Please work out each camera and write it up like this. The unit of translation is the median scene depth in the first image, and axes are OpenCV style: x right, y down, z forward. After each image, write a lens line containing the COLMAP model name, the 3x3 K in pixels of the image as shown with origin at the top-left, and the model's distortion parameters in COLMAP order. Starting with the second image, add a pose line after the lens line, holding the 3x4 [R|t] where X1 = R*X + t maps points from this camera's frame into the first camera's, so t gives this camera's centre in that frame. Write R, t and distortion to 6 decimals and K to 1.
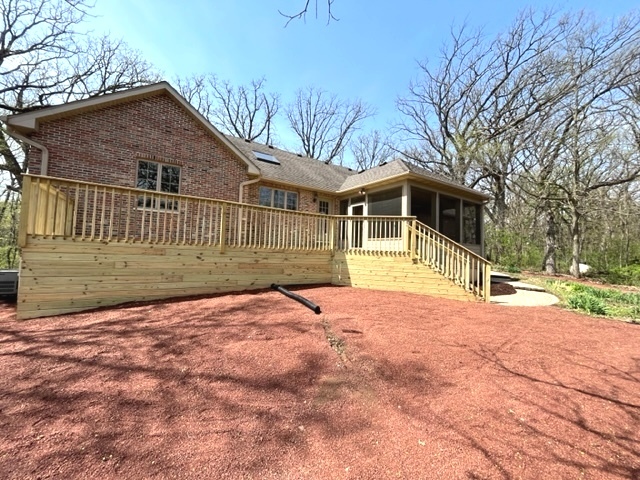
lens RADIAL K [[258.3, 0, 320.0], [0, 258.3, 240.0], [0, 0, 1]] dist [-0.001854, -0.000172]
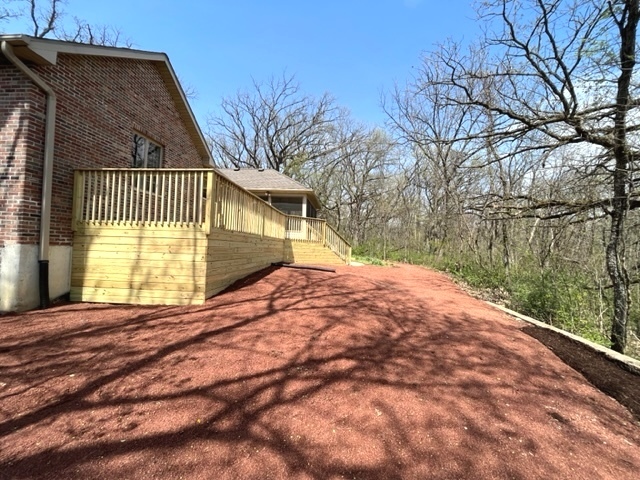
lens RADIAL K [[258.3, 0, 320.0], [0, 258.3, 240.0], [0, 0, 1]] dist [-0.001854, -0.000172]
pose [[0.609646, 0.004958, 0.792659, -0.839688], [-0.045391, 0.998558, 0.028665, -0.002839], [-0.791373, -0.053455, 0.608992, -0.025846]]
